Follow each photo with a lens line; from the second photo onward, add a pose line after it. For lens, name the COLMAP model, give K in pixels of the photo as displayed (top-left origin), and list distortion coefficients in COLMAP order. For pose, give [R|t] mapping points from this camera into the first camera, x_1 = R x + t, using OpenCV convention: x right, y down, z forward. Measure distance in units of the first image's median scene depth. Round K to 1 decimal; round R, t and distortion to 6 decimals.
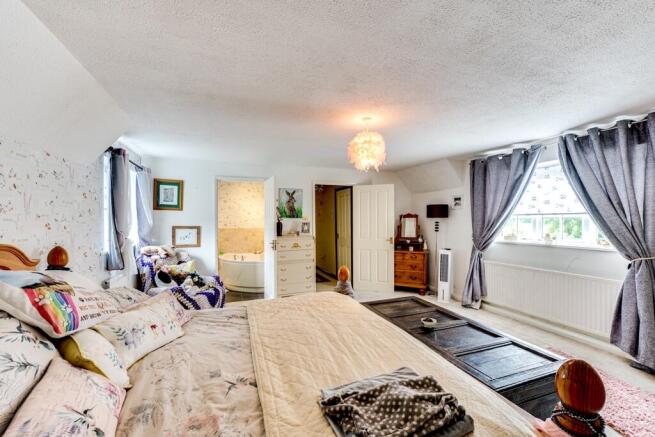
lens RADIAL K [[280.1, 0, 327.5], [0, 280.1, 218.5], [0, 0, 1]] dist [-0.001224, -0.000138]
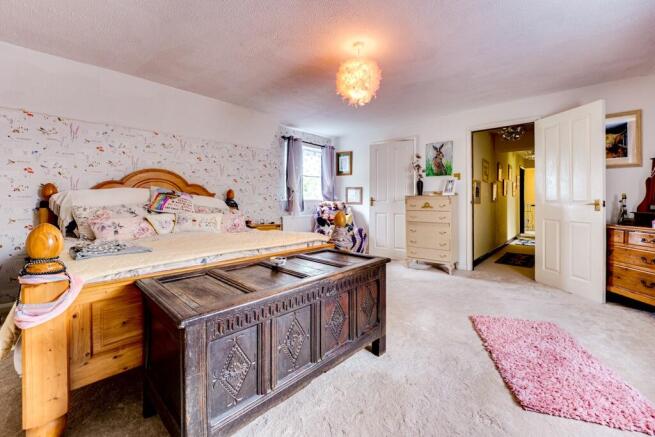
lens RADIAL K [[283.4, 0, 327.7], [0, 283.4, 203.3], [0, 0, 1]] dist [0.000326, 0.000114]
pose [[0.427803, 0.014479, -0.903756, 0.543005], [-0.001929, 0.999884, 0.015106, 0.073750], [0.903870, -0.004719, 0.427782, 0.324463]]
